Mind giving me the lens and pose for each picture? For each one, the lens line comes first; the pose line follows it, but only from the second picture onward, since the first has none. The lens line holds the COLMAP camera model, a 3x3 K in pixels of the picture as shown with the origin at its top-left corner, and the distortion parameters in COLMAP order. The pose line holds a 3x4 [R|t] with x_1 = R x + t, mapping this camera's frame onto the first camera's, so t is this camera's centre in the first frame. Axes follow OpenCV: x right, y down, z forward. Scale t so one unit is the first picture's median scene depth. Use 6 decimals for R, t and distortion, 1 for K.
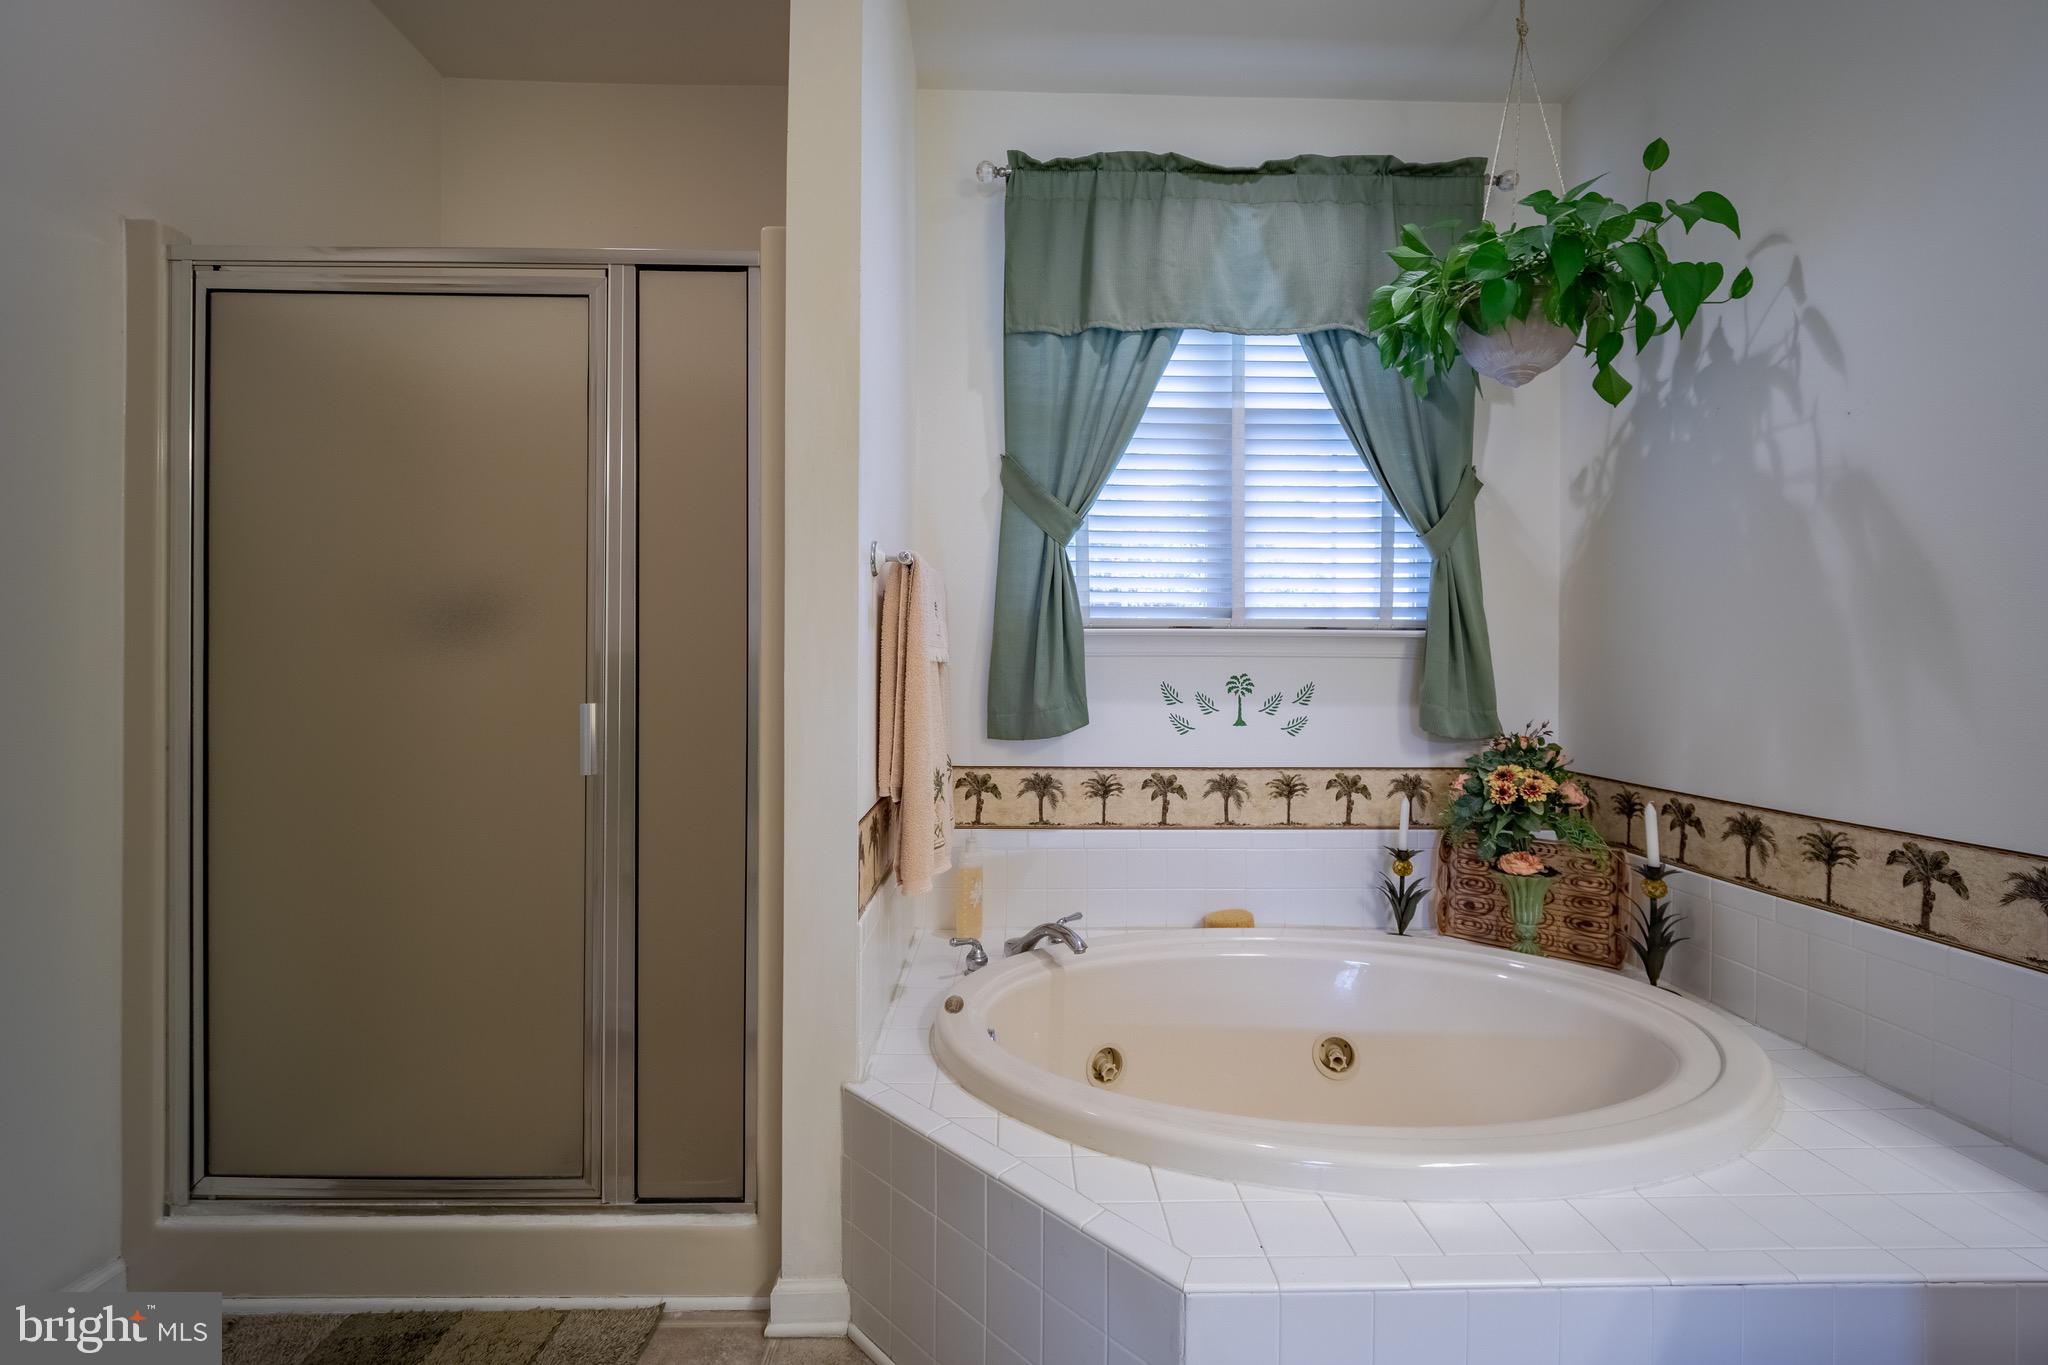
lens RADIAL K [[847.5, 0, 1035.8], [0, 847.5, 679.0], [0, 0, 1]] dist [-0.004215, -0.000114]
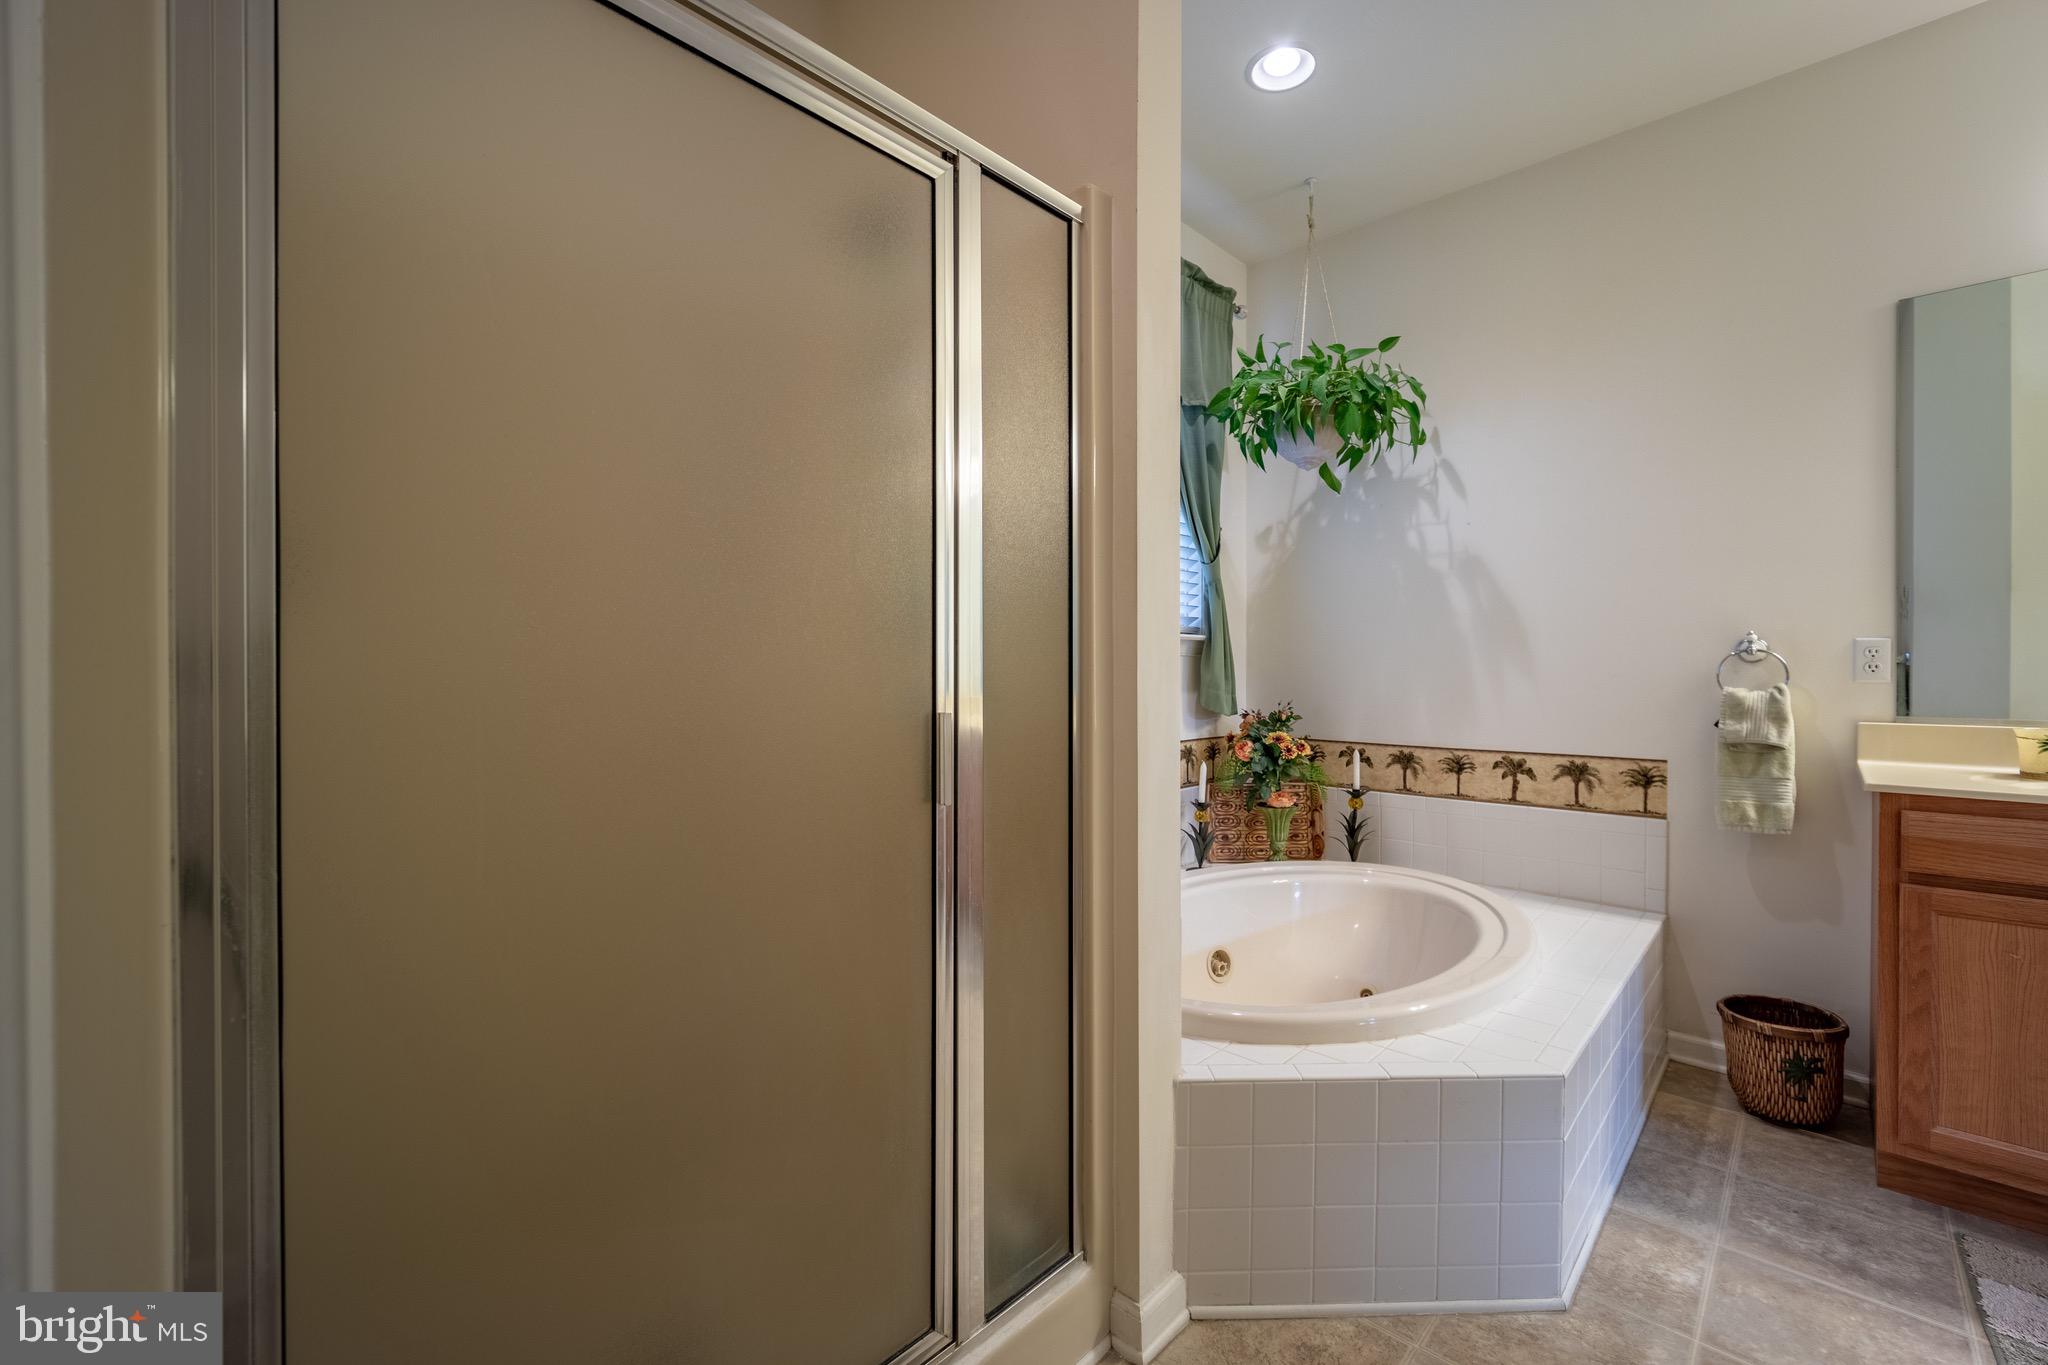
lens RADIAL K [[847.5, 0, 1030.2], [0, 847.5, 681.1], [0, 0, 1]] dist [-0.004215, -0.000114]
pose [[0.702748, -0.016485, 0.711248, -0.706985], [0.008565, 0.999855, 0.014711, -0.008191], [-0.711387, -0.004247, 0.702788, 0.277516]]
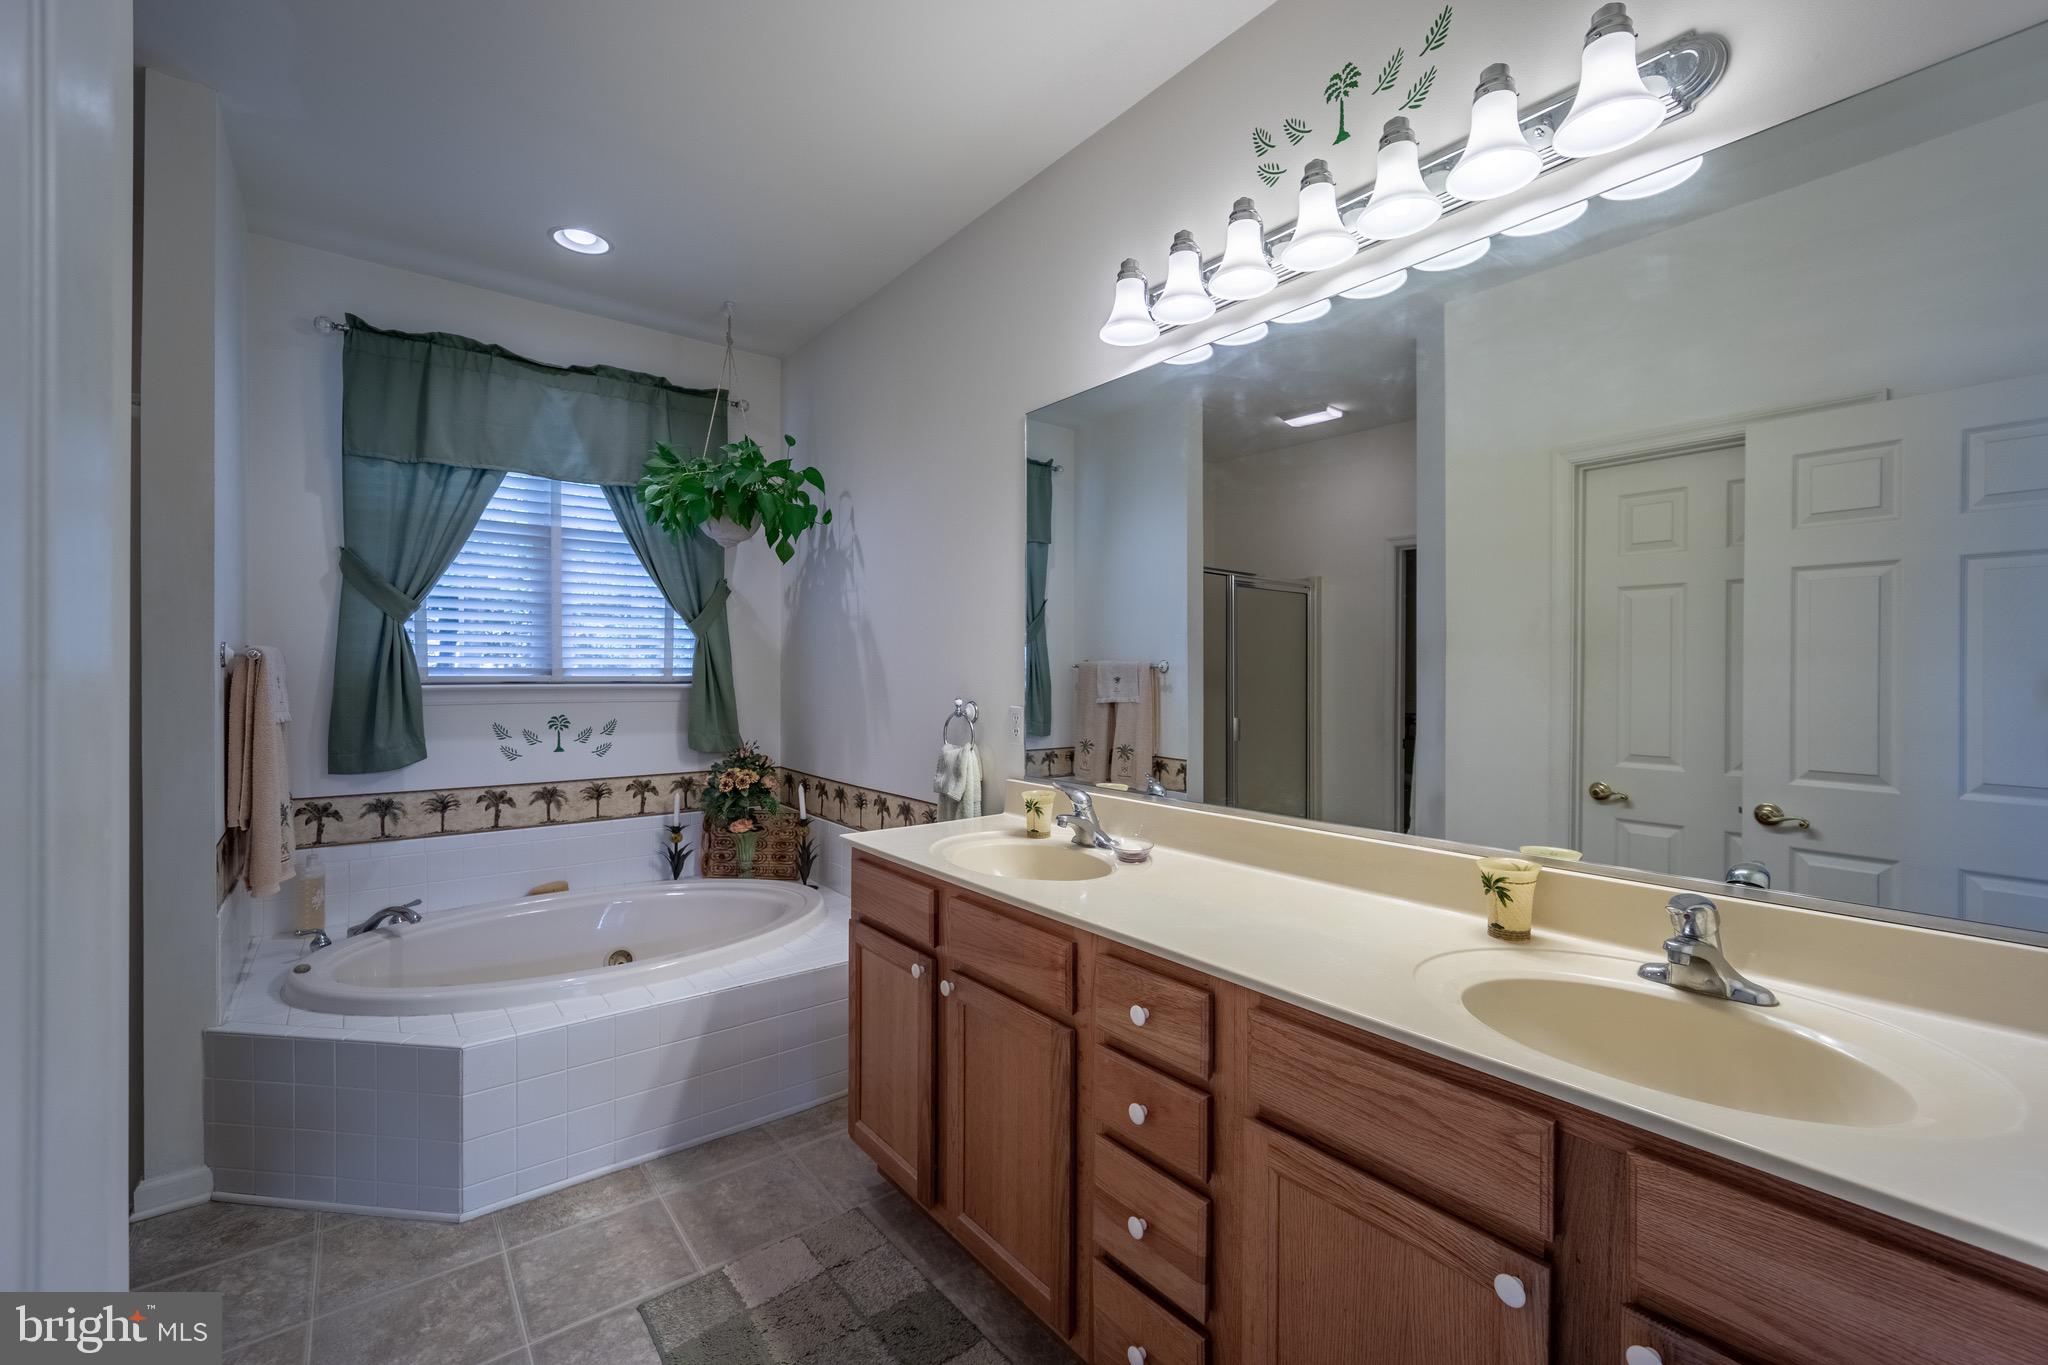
lens RADIAL K [[847.5, 0, 1035.0], [0, 847.5, 679.5], [0, 0, 1]] dist [-0.004215, -0.000114]
pose [[0.797110, -0.007451, 0.603788, 0.023496], [0.003088, 0.999961, 0.008263, -0.080632], [-0.603826, -0.004722, 0.797102, -0.654981]]
